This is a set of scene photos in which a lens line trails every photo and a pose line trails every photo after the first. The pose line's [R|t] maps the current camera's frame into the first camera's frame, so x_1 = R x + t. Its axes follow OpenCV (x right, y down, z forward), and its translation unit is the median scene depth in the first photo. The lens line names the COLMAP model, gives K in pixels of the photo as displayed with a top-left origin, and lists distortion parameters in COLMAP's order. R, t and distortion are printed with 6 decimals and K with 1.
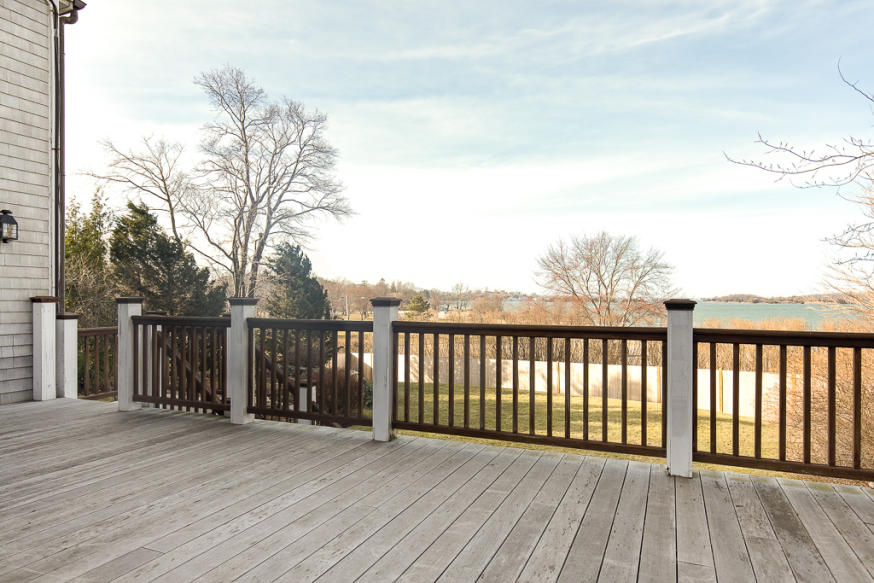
lens RADIAL K [[554.3, 0, 435.9], [0, 554.3, 296.0], [0, 0, 1]] dist [-0.000164, -0.000356]
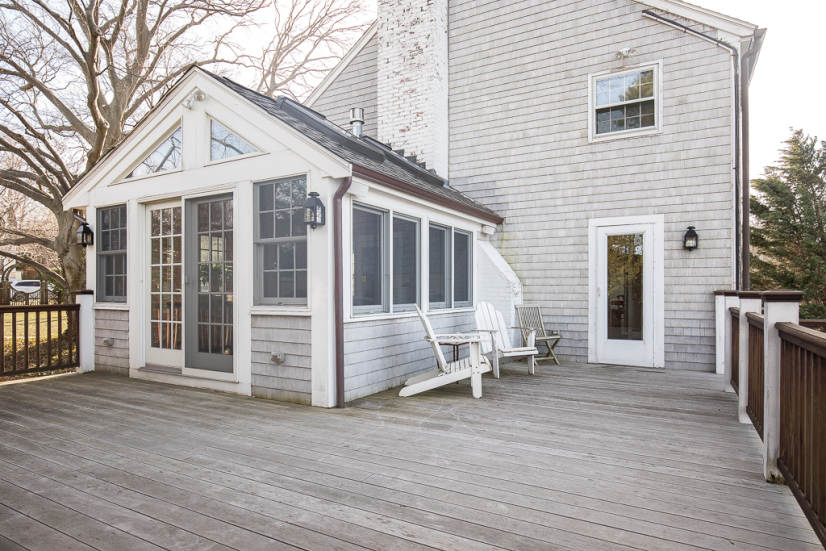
lens RADIAL K [[480.5, 0, 406.1], [0, 480.5, 291.4], [0, 0, 1]] dist [-0.000968, -0.000323]
pose [[-0.116676, -0.001786, -0.993168, 0.725339], [0.003862, 0.999990, -0.002252, 0.004371], [0.993163, -0.004099, -0.116668, 0.690925]]
